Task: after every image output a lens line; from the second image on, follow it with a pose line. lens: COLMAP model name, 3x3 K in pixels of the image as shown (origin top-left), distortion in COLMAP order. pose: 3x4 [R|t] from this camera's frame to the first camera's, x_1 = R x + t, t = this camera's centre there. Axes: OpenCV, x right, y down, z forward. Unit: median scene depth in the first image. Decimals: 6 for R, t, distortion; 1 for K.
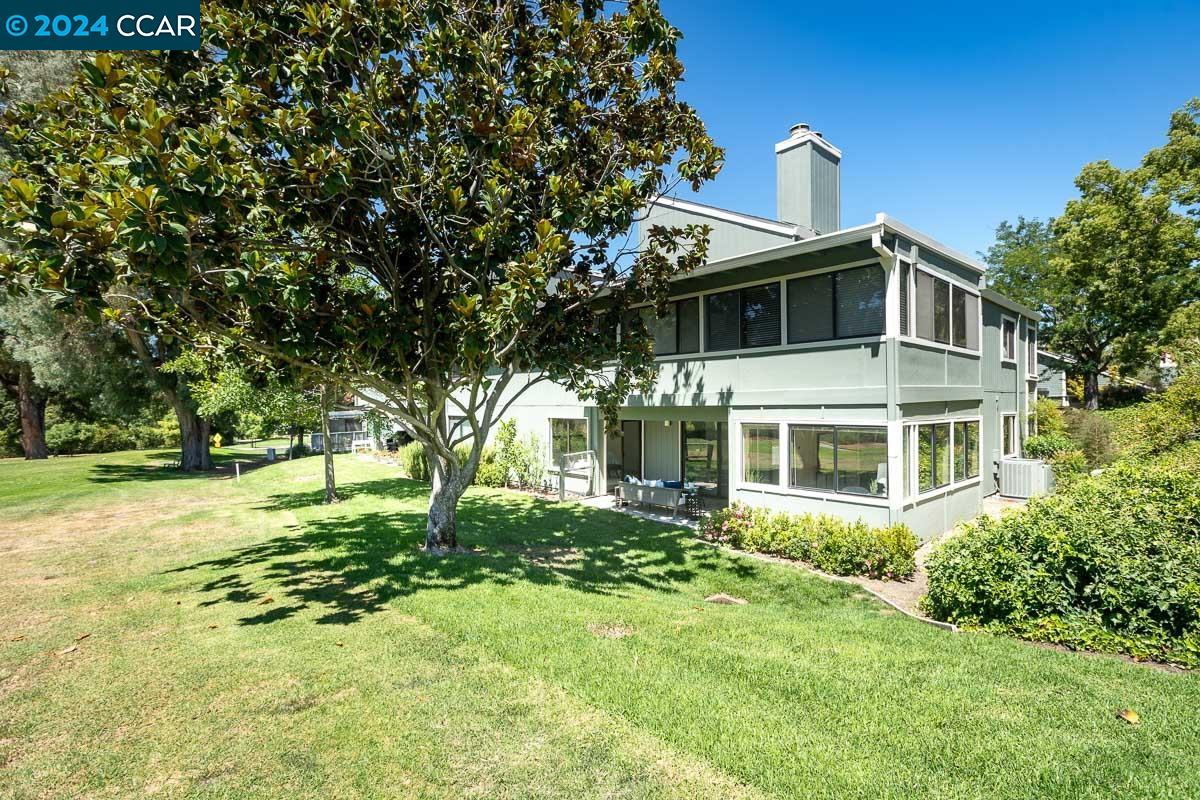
lens RADIAL K [[576.8, 0, 600.0], [0, 576.8, 400.0], [0, 0, 1]] dist [-0.004018, 0.012777]
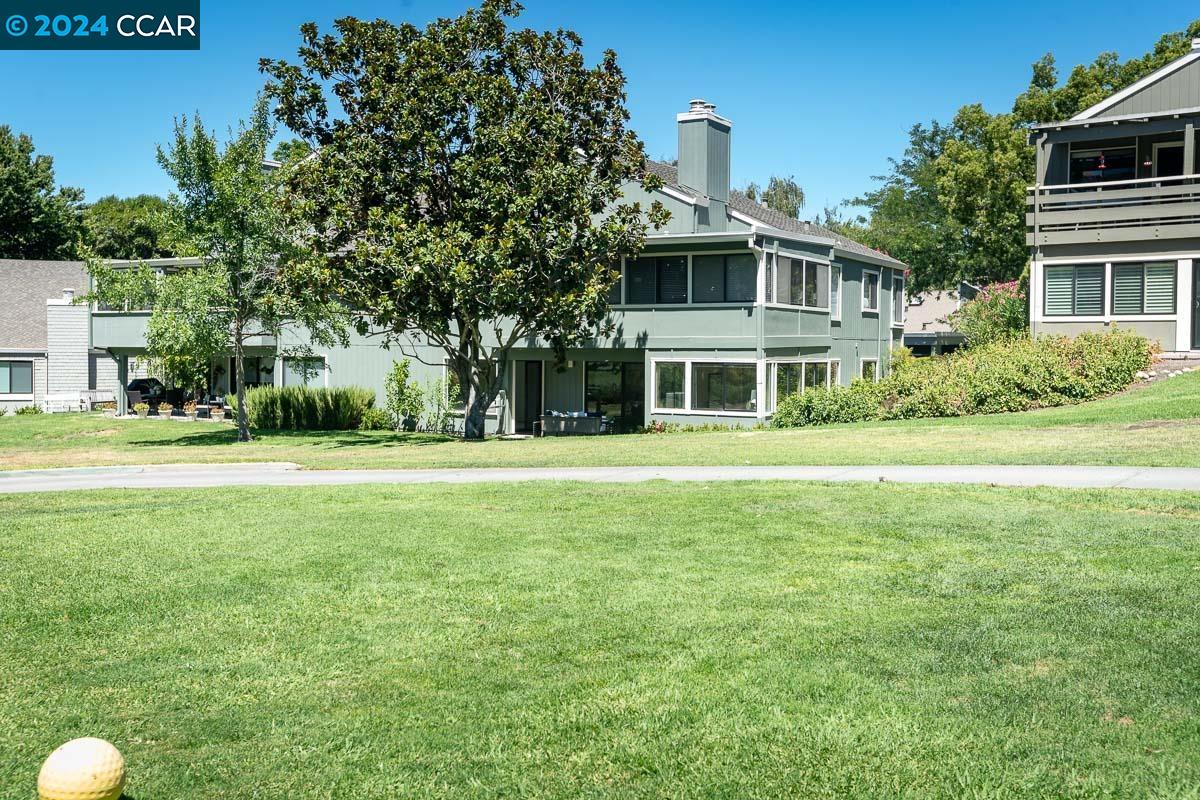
lens RADIAL K [[1224.9, 0, 600.0], [0, 1224.9, 400.0], [0, 0, 1]] dist [-0.120713, -0.005987]
pose [[0.957080, 0.000594, 0.289823, -0.620002], [-0.015628, 0.998649, 0.049563, -0.007677], [-0.289402, -0.051965, 0.955796, -1.470187]]
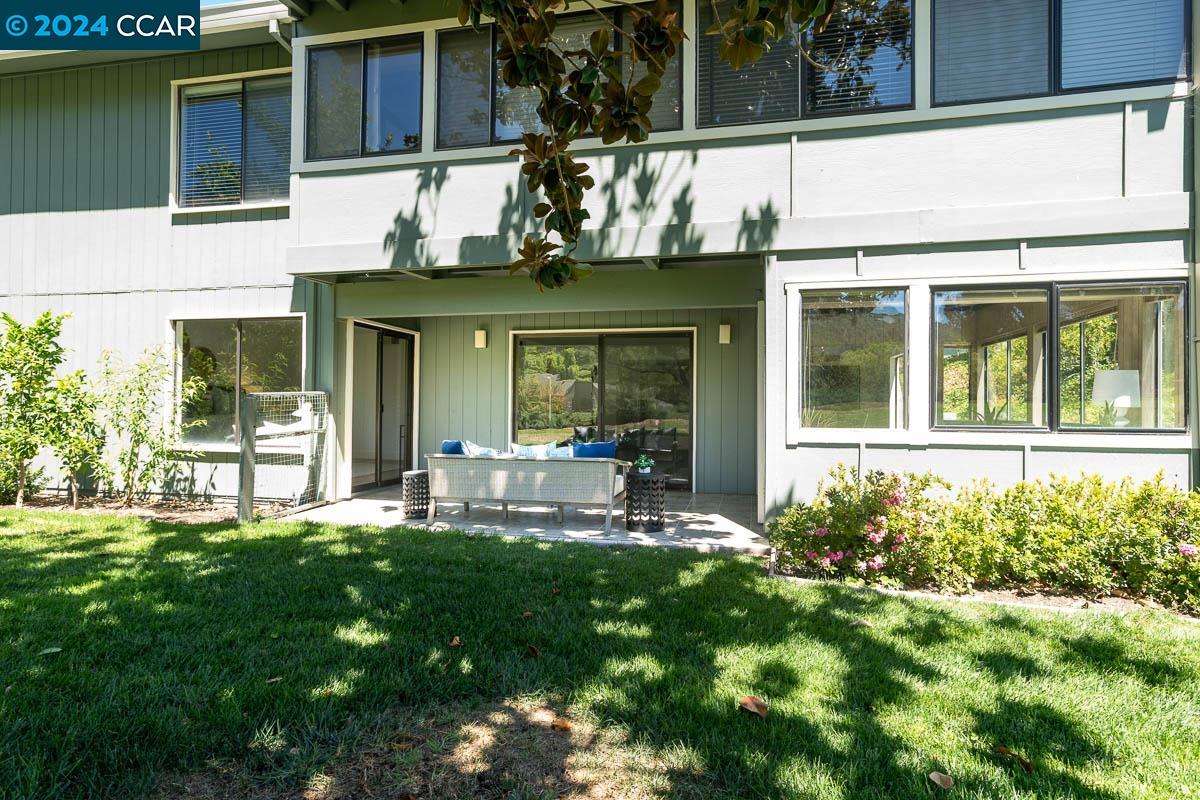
lens RADIAL K [[647.1, 0, 627.8], [0, 647.1, 399.6], [0, 0, 1]] dist [-0.008821, 0.000051]
pose [[0.809378, 0.014894, 0.587099, -0.134188], [-0.015495, 0.999872, -0.004004, 0.119281], [-0.587083, -0.005857, 0.809505, 0.652772]]
